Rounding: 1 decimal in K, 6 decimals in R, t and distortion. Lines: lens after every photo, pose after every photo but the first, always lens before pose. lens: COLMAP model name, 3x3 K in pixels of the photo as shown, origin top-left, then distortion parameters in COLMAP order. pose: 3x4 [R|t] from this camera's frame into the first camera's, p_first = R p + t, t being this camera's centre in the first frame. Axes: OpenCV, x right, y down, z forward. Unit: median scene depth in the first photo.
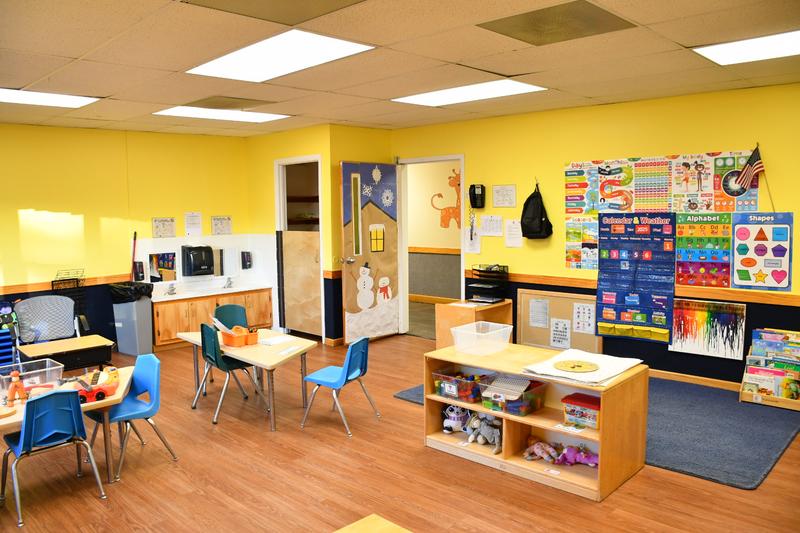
lens RADIAL K [[620.6, 0, 399.8], [0, 620.6, 266.4], [0, 0, 1]] dist [-0.069678, 0.002188]
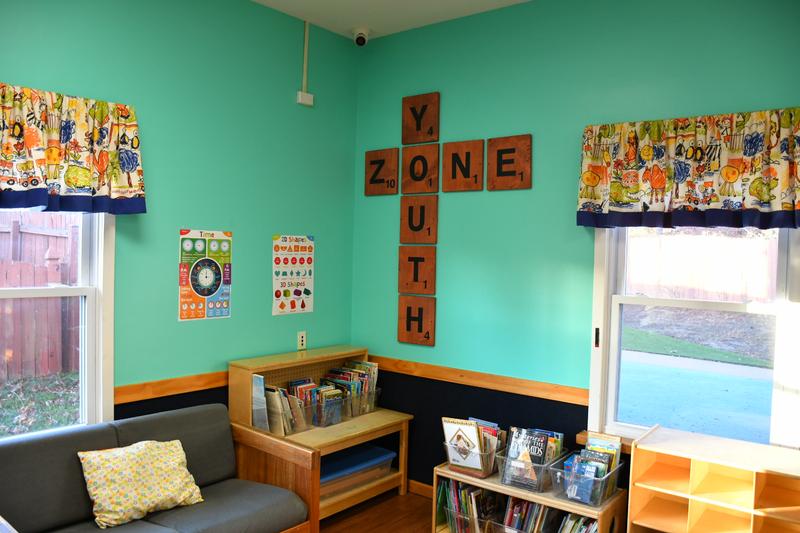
lens RADIAL K [[620.6, 0, 399.6], [0, 620.6, 267.9], [0, 0, 1]] dist [-0.069678, 0.002188]
pose [[-0.089951, 0.008876, 0.995907, -0.161780], [0.075536, 0.997141, -0.002065, -0.128329], [-0.993078, 0.075041, -0.090365, 0.837615]]
